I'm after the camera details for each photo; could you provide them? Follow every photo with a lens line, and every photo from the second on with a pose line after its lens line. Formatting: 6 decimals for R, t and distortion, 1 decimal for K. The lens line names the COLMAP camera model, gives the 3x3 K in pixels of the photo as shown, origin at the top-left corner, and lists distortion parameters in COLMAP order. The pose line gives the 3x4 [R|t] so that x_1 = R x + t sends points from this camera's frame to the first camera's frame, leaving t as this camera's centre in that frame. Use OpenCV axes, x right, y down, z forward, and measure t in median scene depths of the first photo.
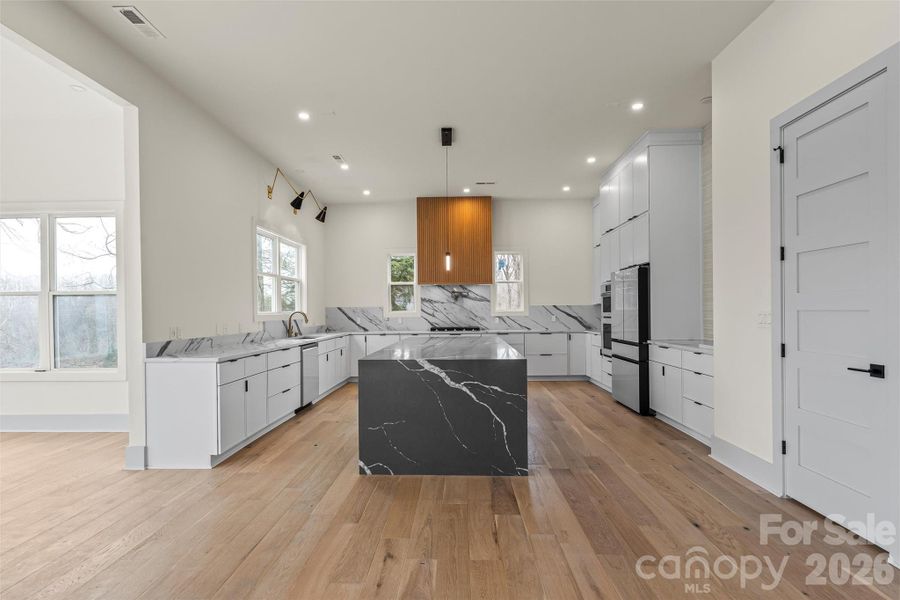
lens RADIAL K [[413.4, 0, 450.0], [0, 413.4, 300.0], [0, 0, 1]] dist [0.000273, -0.011923]
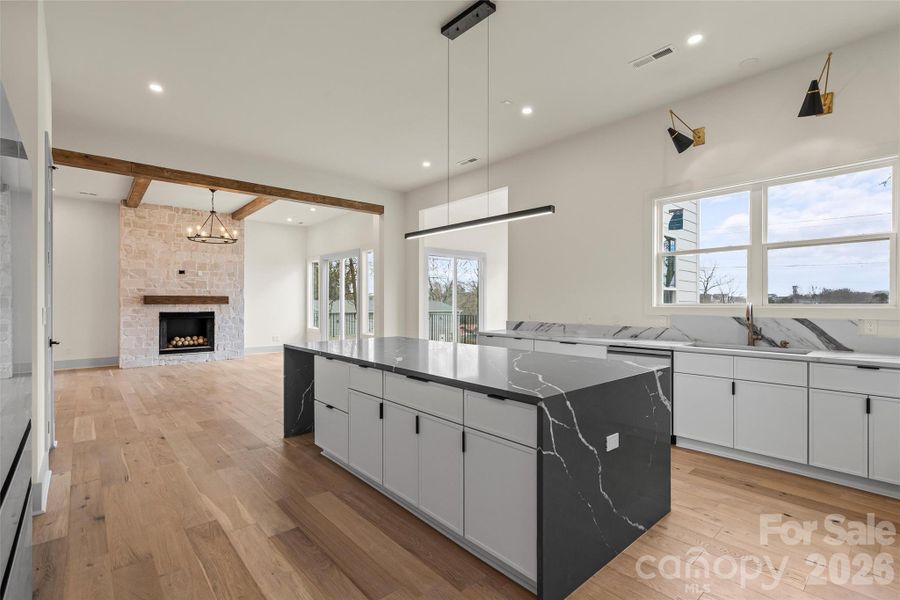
lens RADIAL K [[413.4, 0, 450.0], [0, 413.4, 300.0], [0, 0, 1]] dist [0.000273, -0.011923]
pose [[-0.719651, 0.001415, -0.694334, 0.594449], [0.024962, 0.999404, -0.023835, 0.048138], [0.693887, -0.034484, -0.719258, 1.936815]]
